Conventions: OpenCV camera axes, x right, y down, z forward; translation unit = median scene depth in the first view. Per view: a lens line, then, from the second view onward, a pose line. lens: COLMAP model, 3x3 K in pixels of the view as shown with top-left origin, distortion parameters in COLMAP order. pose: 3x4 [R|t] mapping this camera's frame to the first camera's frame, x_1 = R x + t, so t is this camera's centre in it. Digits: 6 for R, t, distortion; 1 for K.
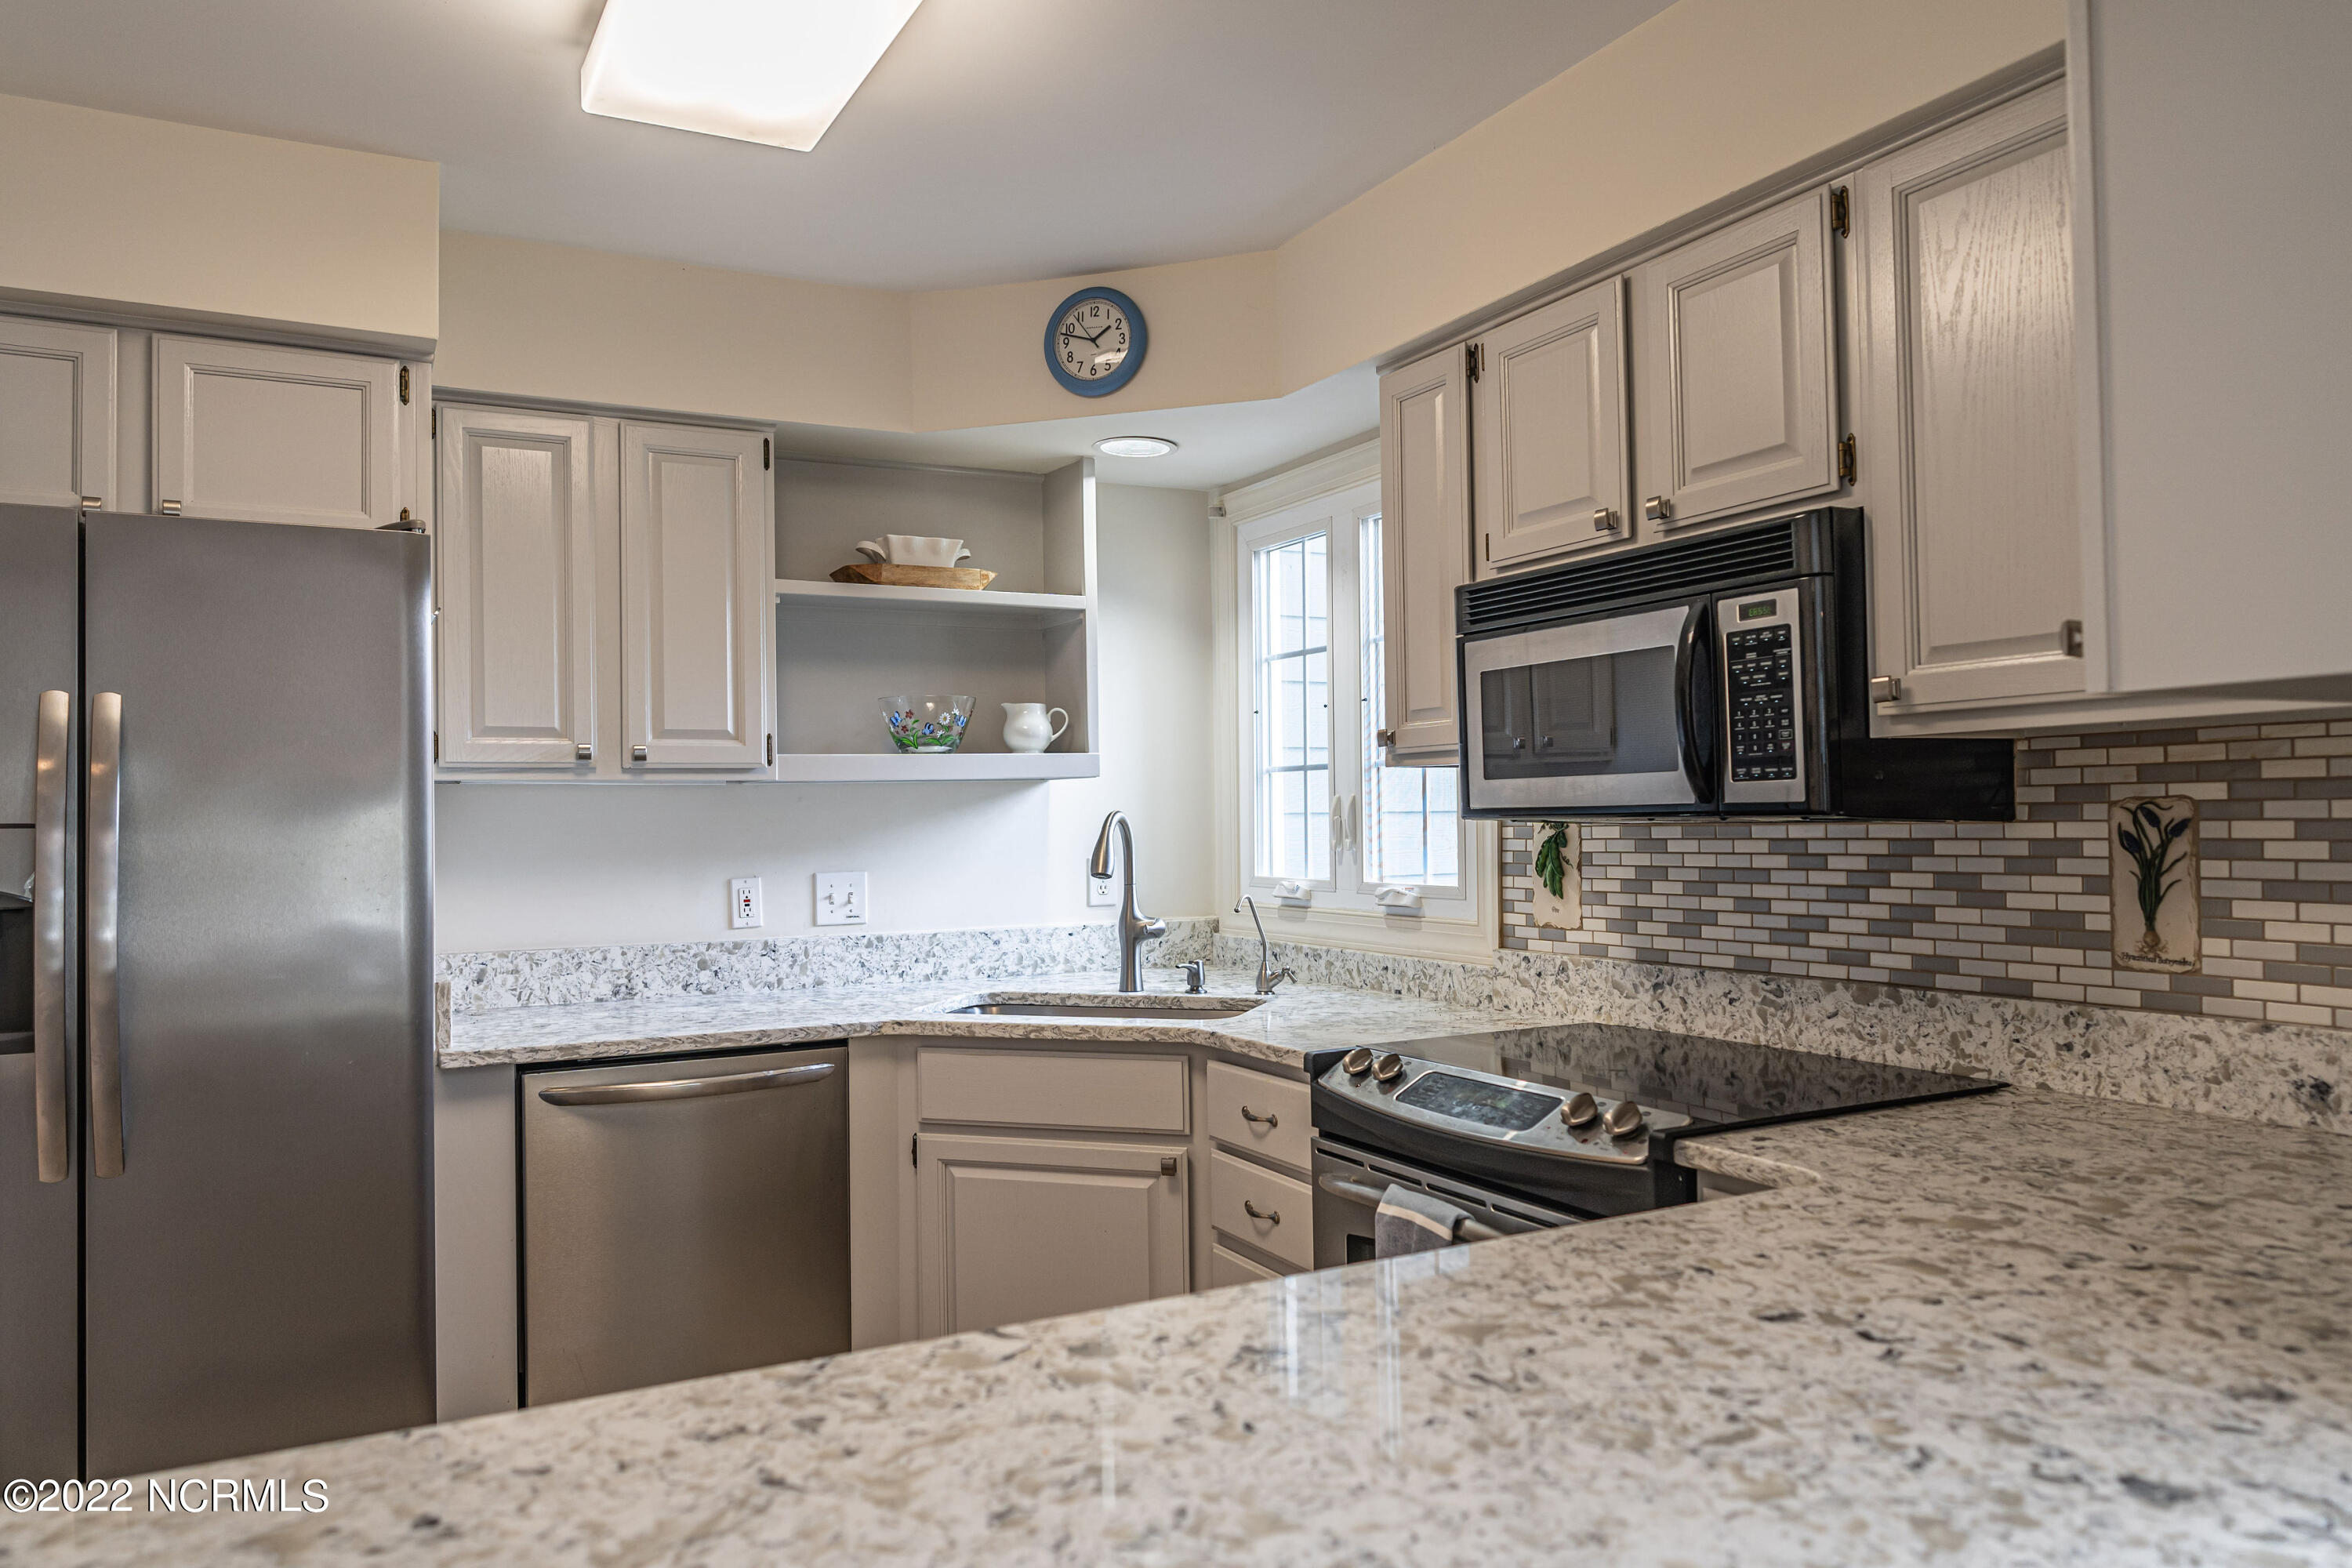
lens RADIAL K [[1581.2, 0, 1148.3], [0, 1581.2, 785.1], [0, 0, 1]] dist [-0.001033, 0.001279]
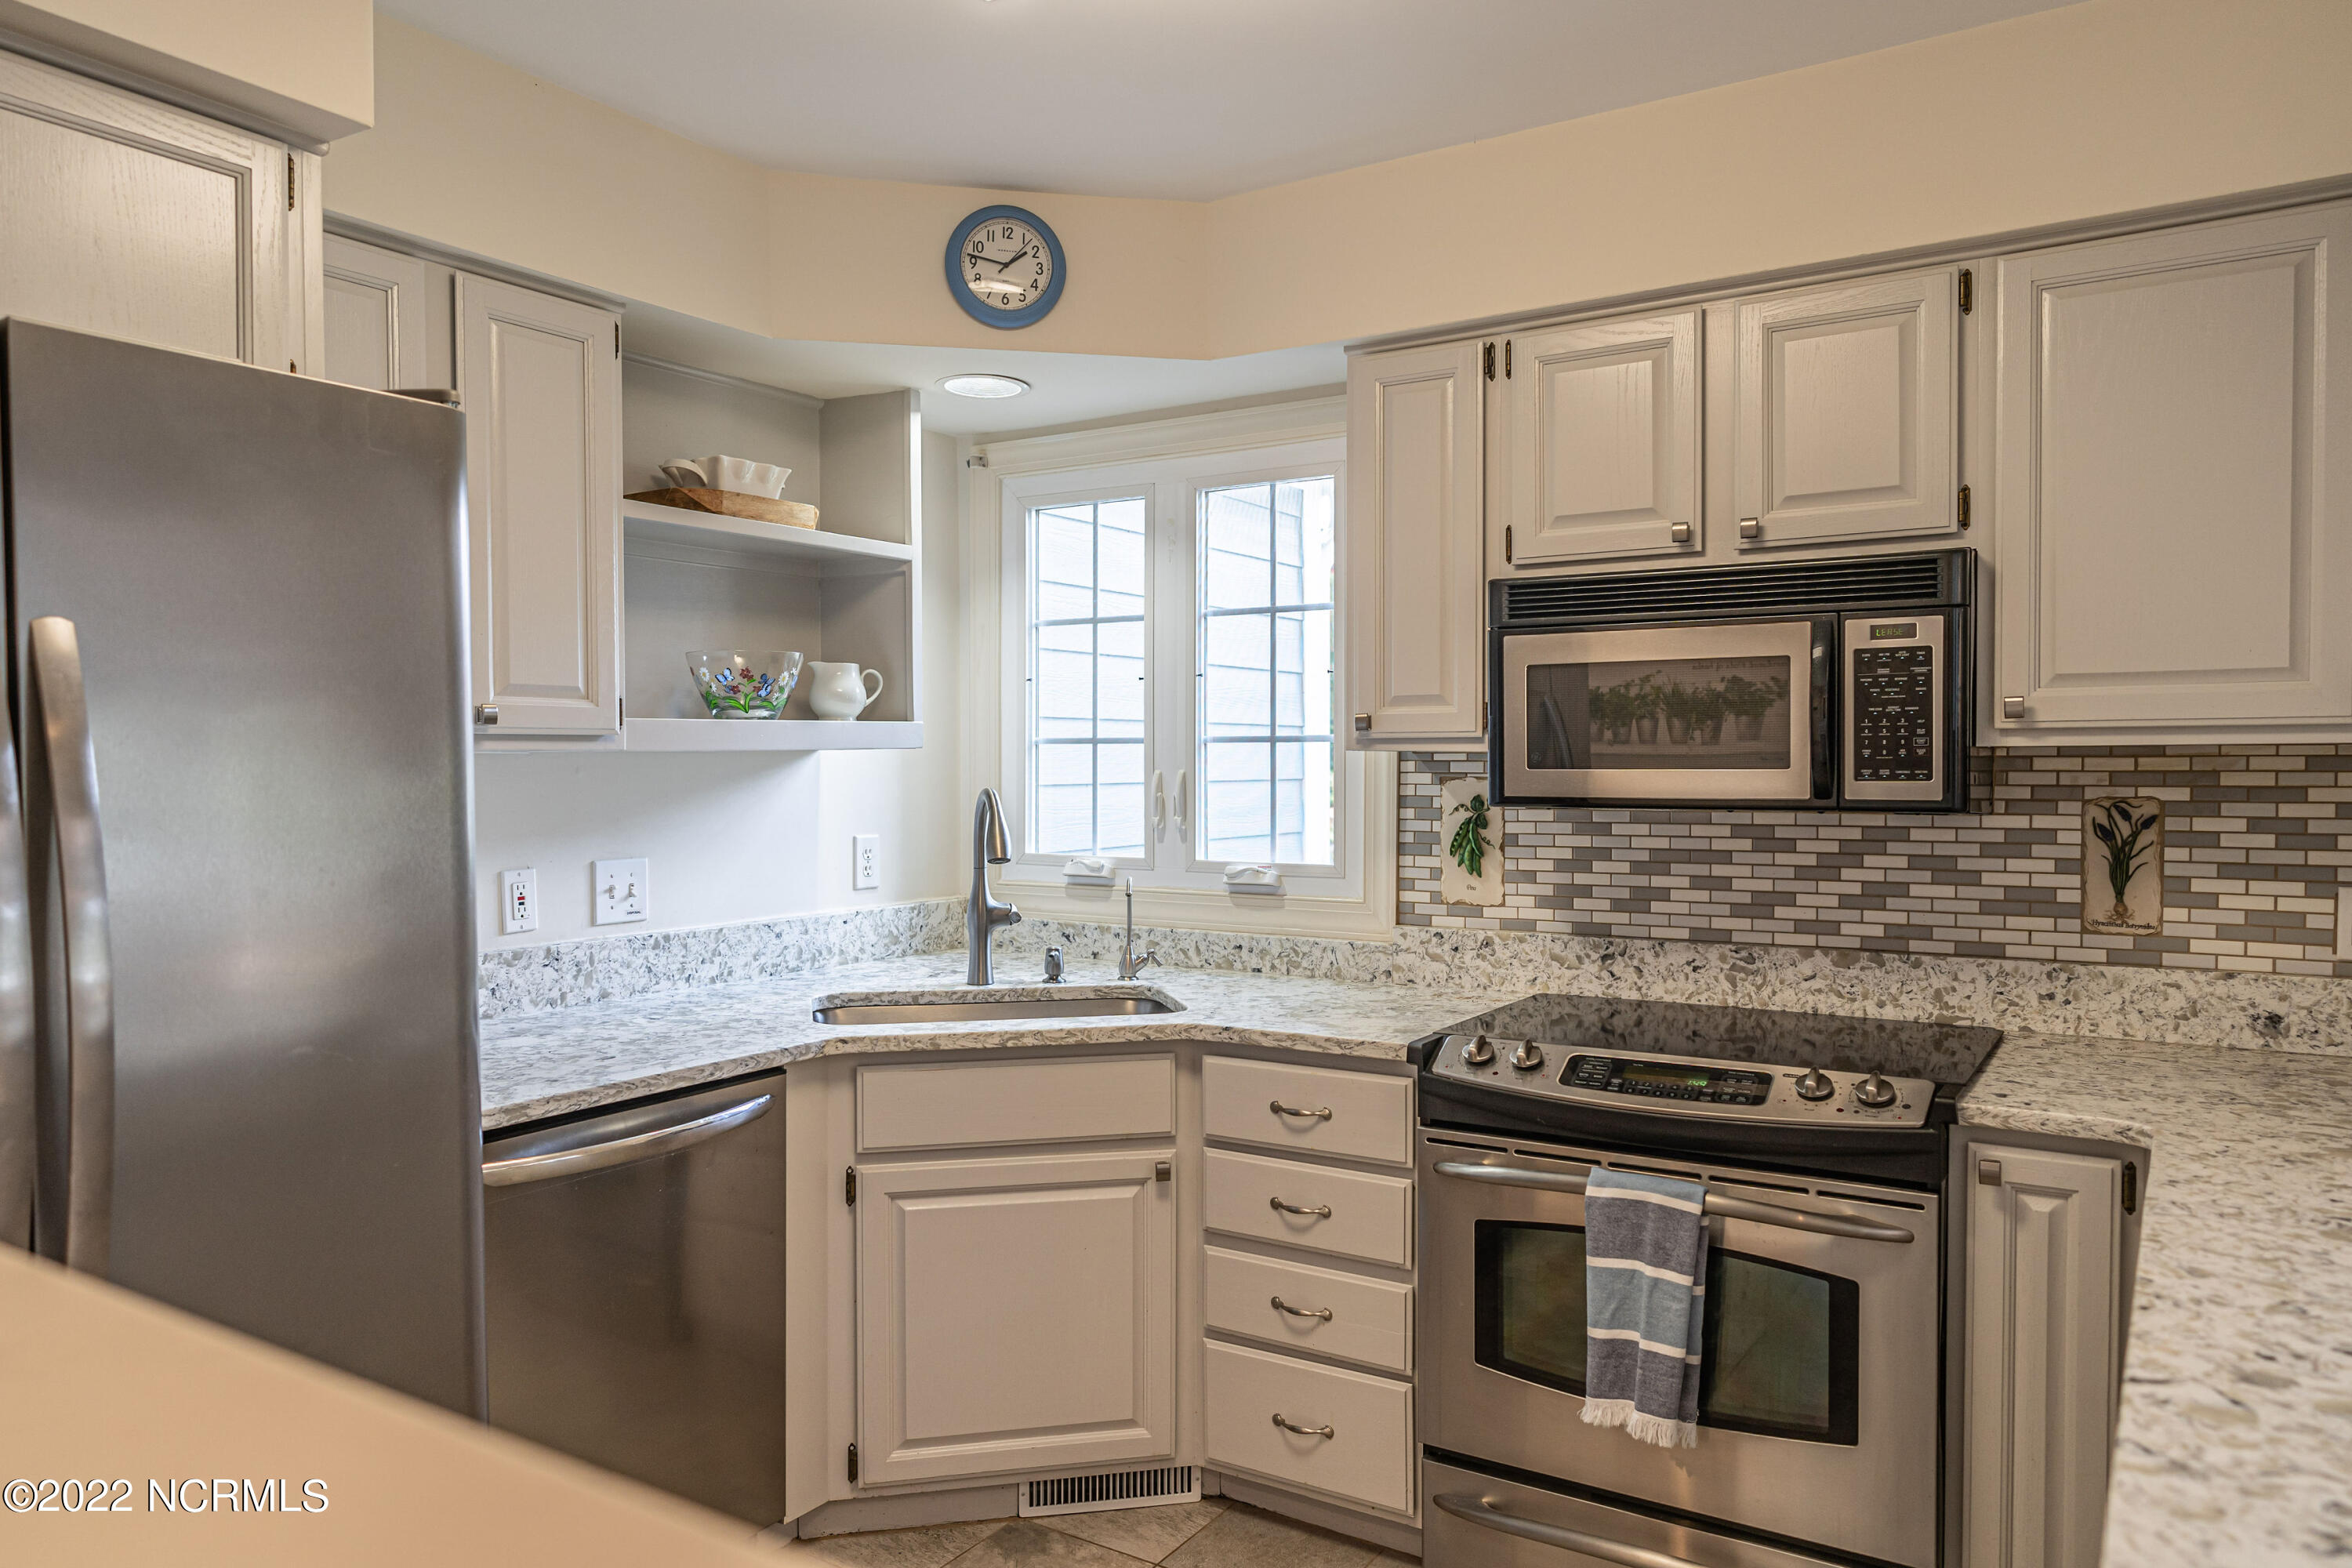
lens RADIAL K [[1581.2, 0, 1148.3], [0, 1581.2, 785.1], [0, 0, 1]] dist [-0.001033, 0.001279]
pose [[0.869702, 0.004223, 0.493558, -0.506070], [-0.020307, 0.999423, 0.027232, -0.015762], [-0.493159, -0.033707, 0.869286, 0.212405]]
